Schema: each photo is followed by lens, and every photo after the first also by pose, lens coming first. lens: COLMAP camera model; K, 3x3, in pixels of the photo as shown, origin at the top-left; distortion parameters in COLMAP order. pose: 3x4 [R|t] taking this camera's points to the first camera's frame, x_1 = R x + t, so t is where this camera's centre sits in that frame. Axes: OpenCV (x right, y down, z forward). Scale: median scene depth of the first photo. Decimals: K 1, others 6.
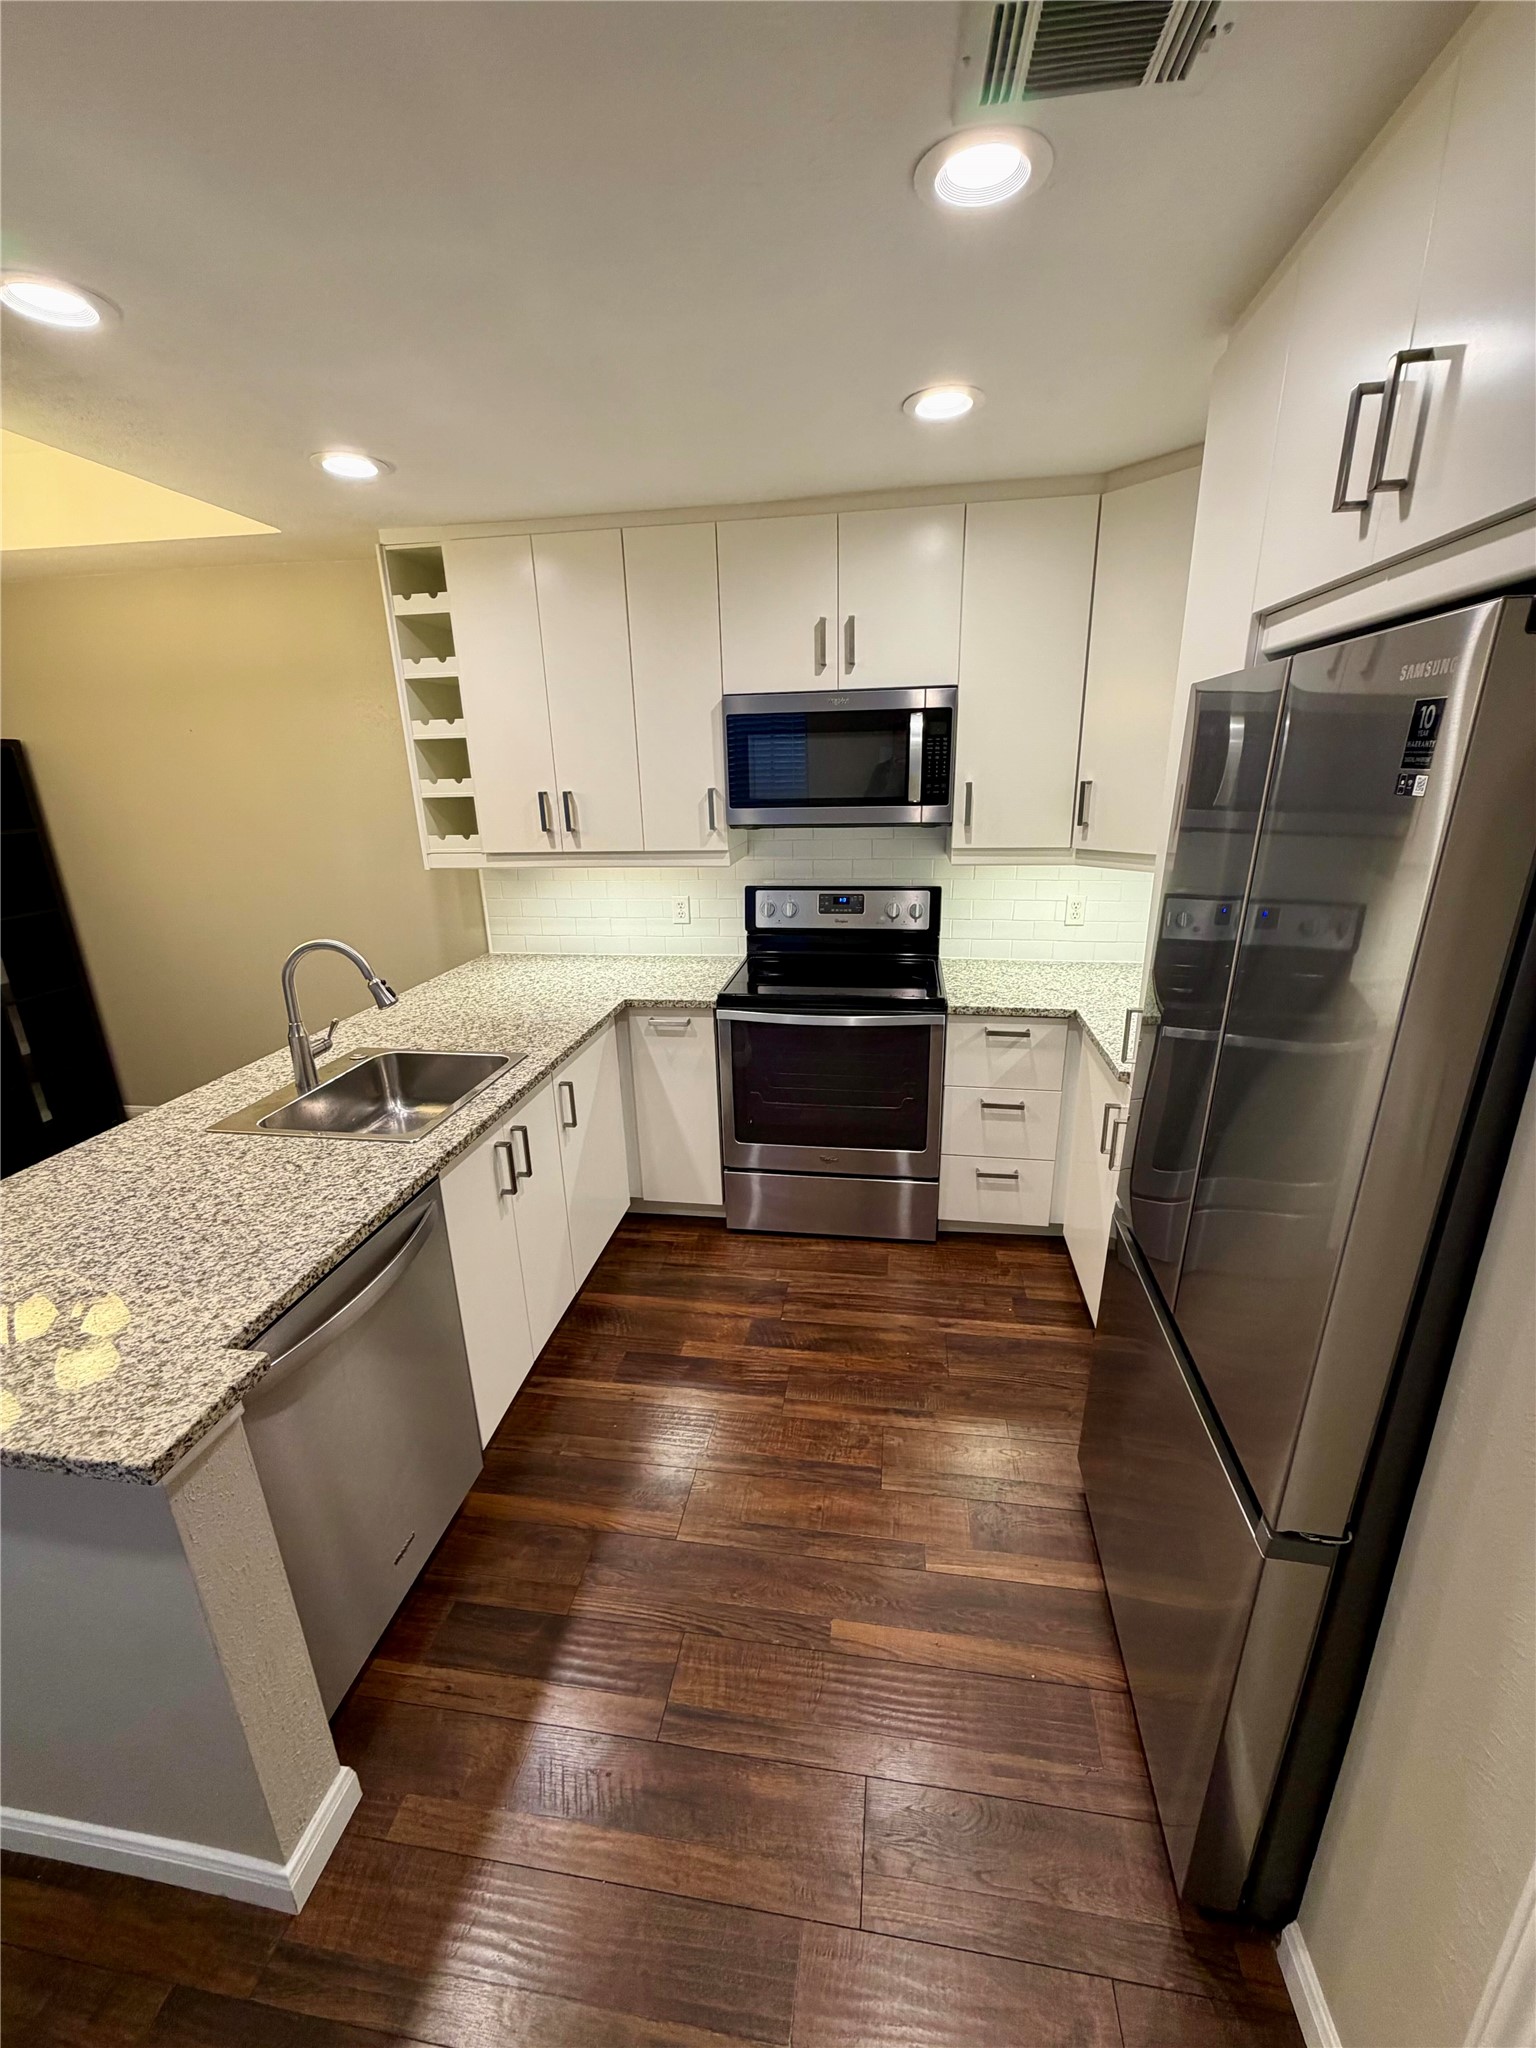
lens RADIAL K [[812.5, 0, 770.0], [0, 812.5, 1022.8], [0, 0, 1]] dist [-0.001948, -0.000461]
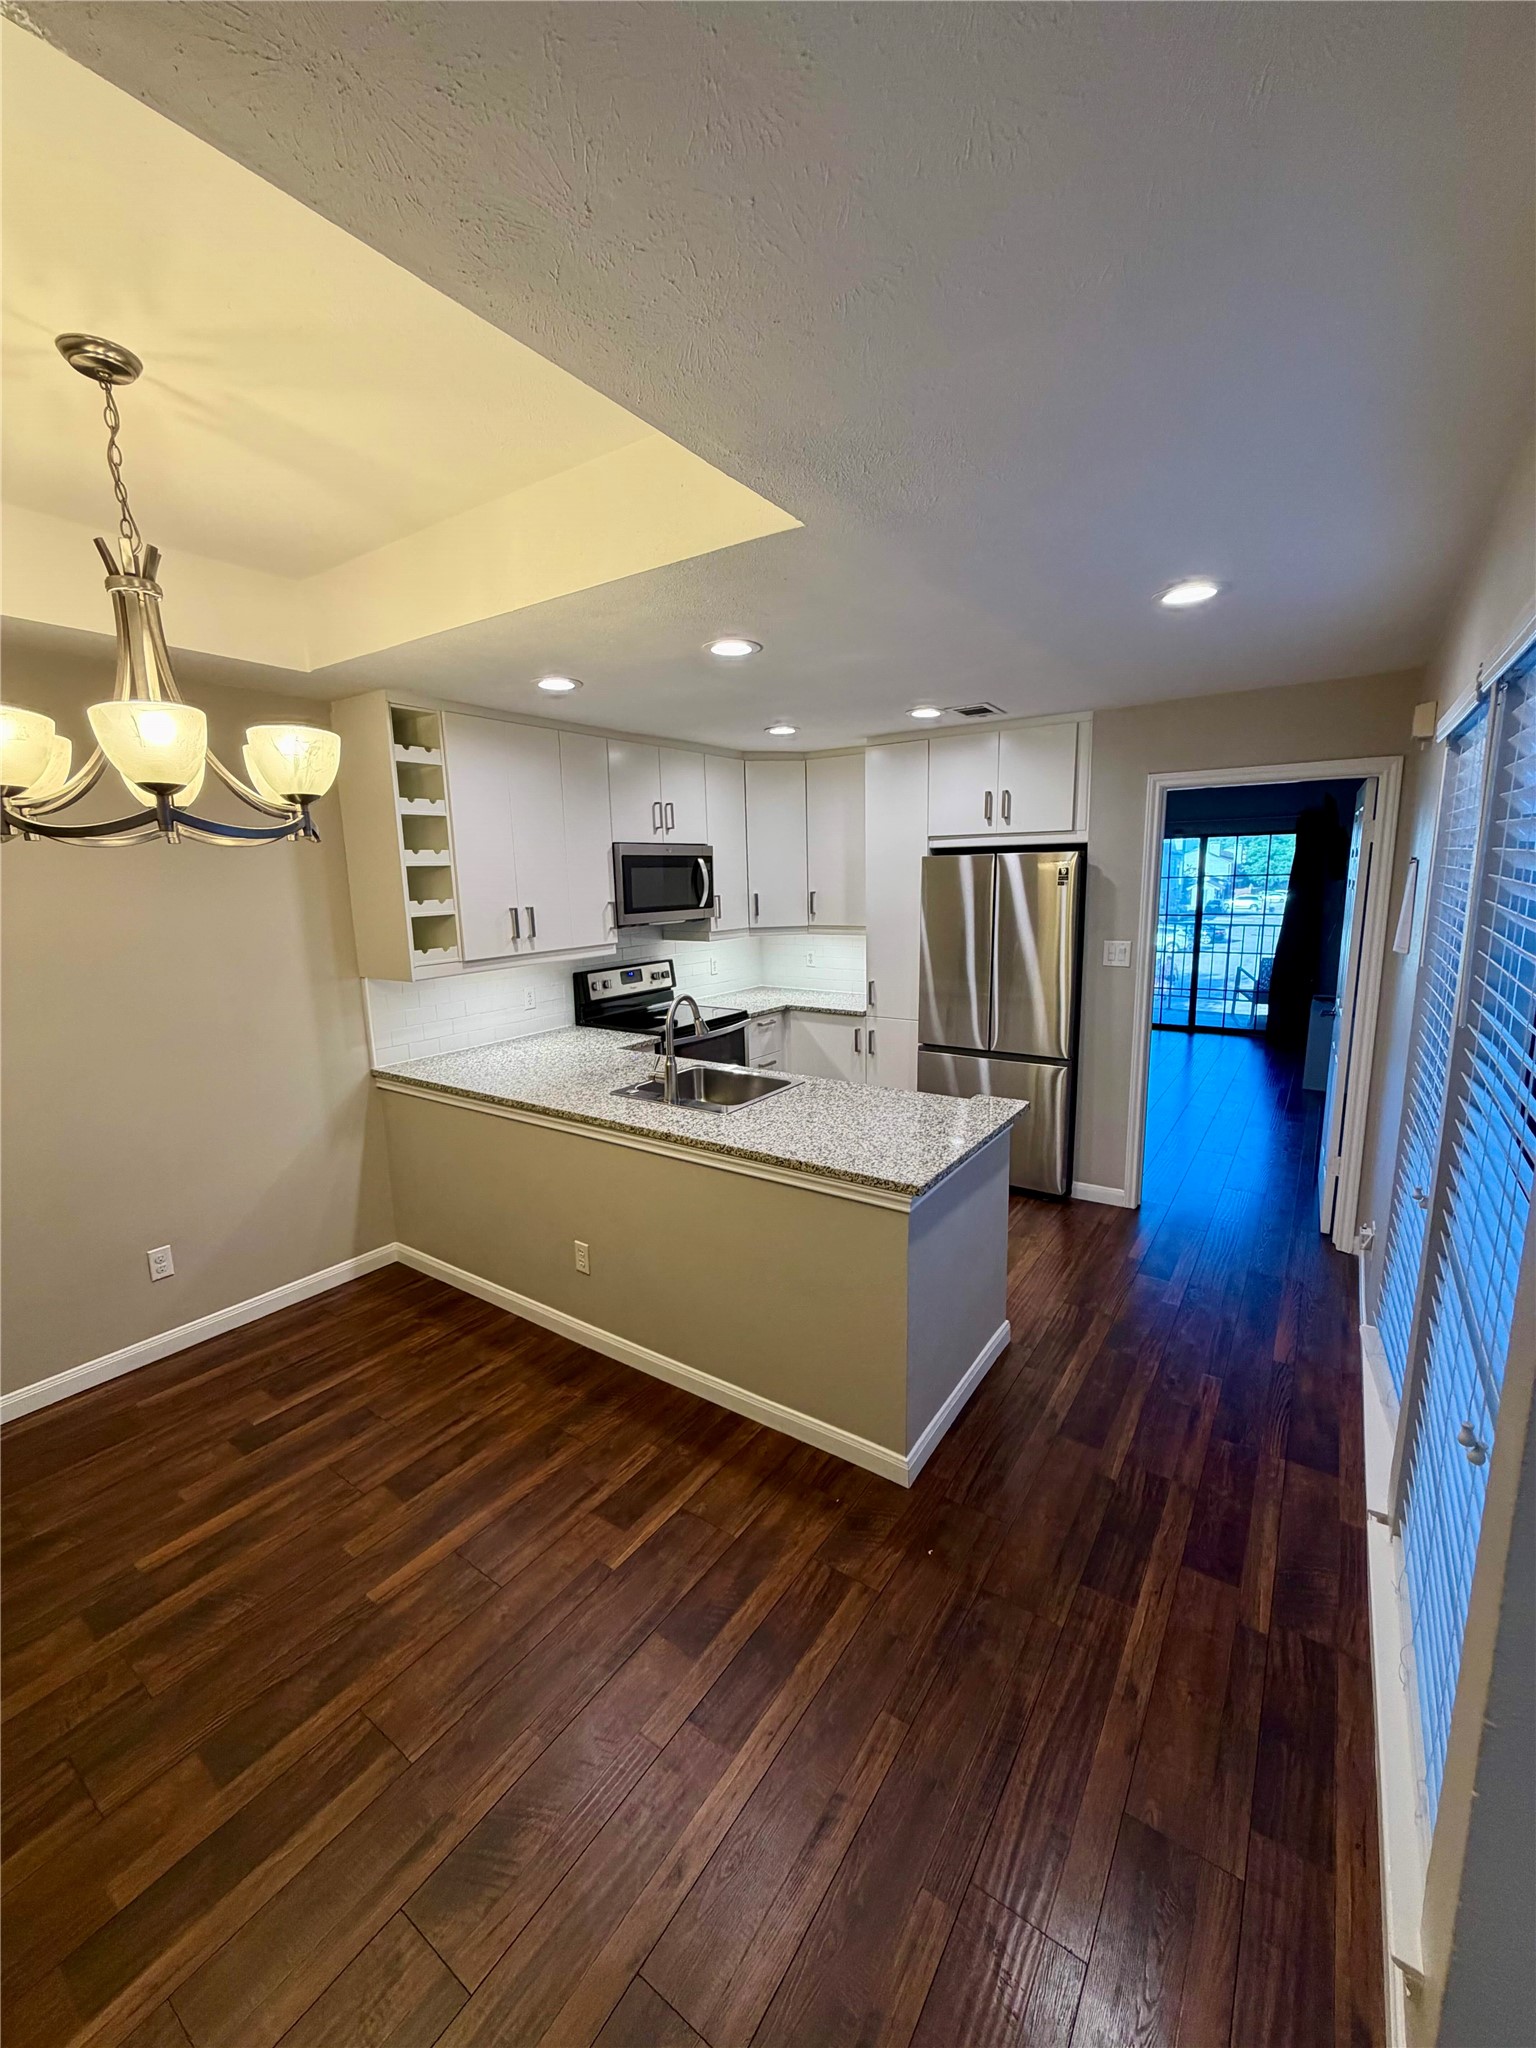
lens RADIAL K [[812.5, 0, 764.7], [0, 812.5, 1025.8], [0, 0, 1]] dist [-0.001948, -0.000461]
pose [[0.440330, -0.153187, 0.884671, -1.616058], [0.285568, 0.958064, 0.023759, -0.033263], [-0.851211, 0.242172, 0.465609, 0.151906]]
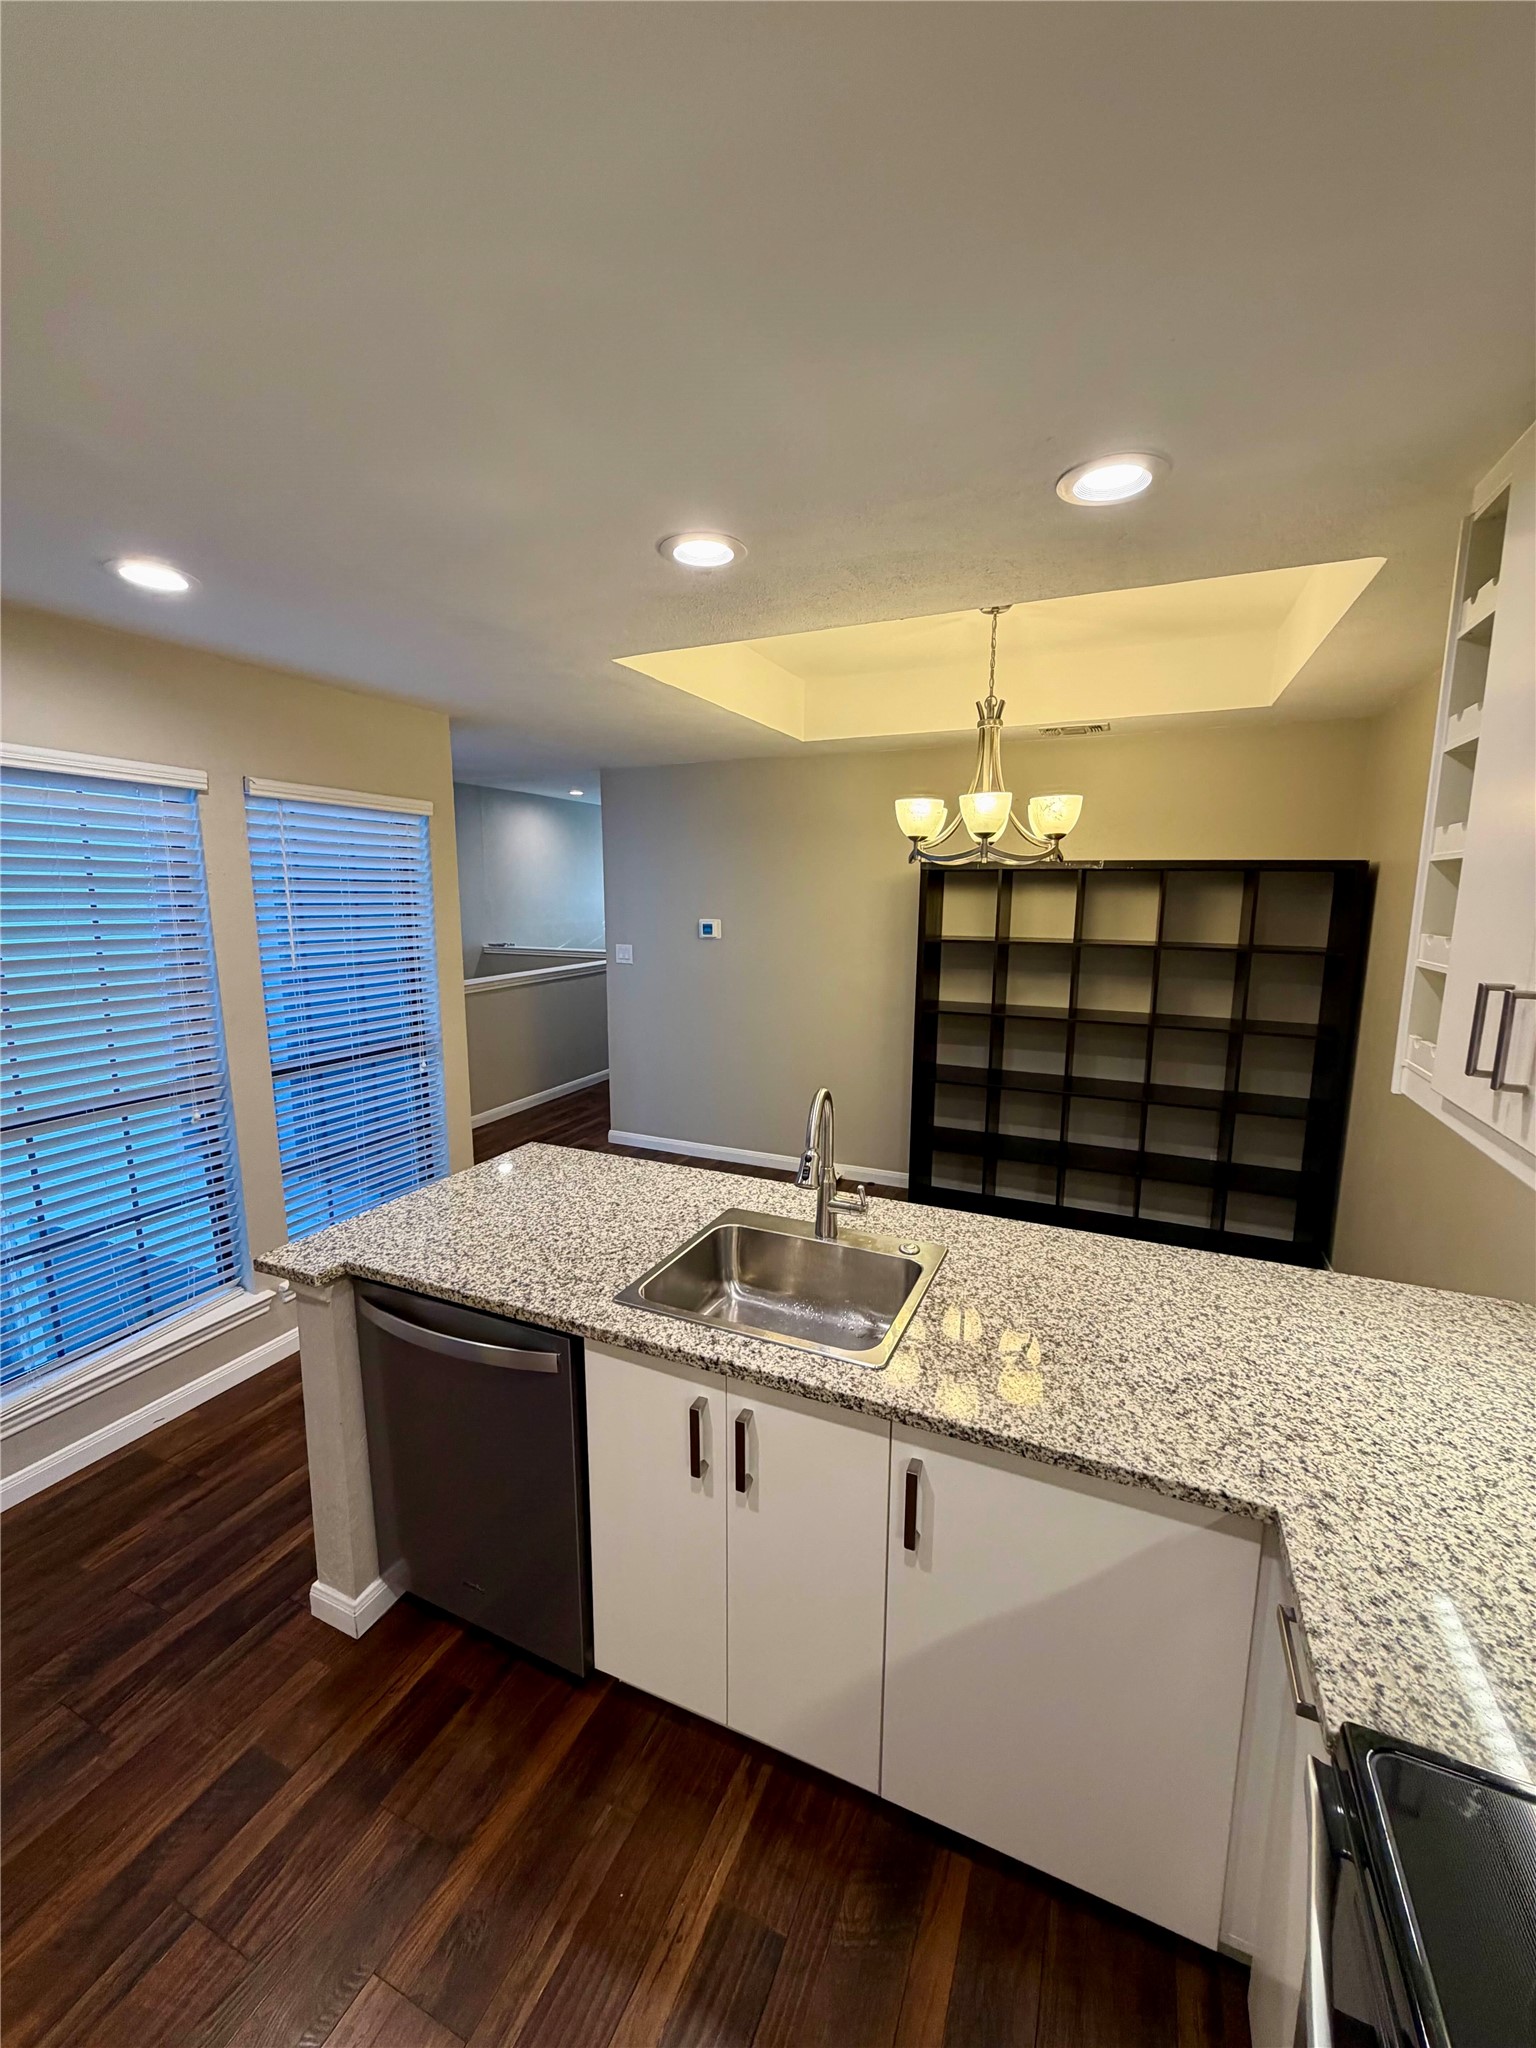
lens RADIAL K [[812.5, 0, 771.4], [0, 812.5, 1022.8], [0, 0, 1]] dist [-0.001948, -0.000461]
pose [[-0.257952, 0.178566, -0.949513, 0.259071], [-0.296058, 0.920886, 0.253612, -0.333657], [0.919680, 0.346531, -0.184678, 0.954078]]
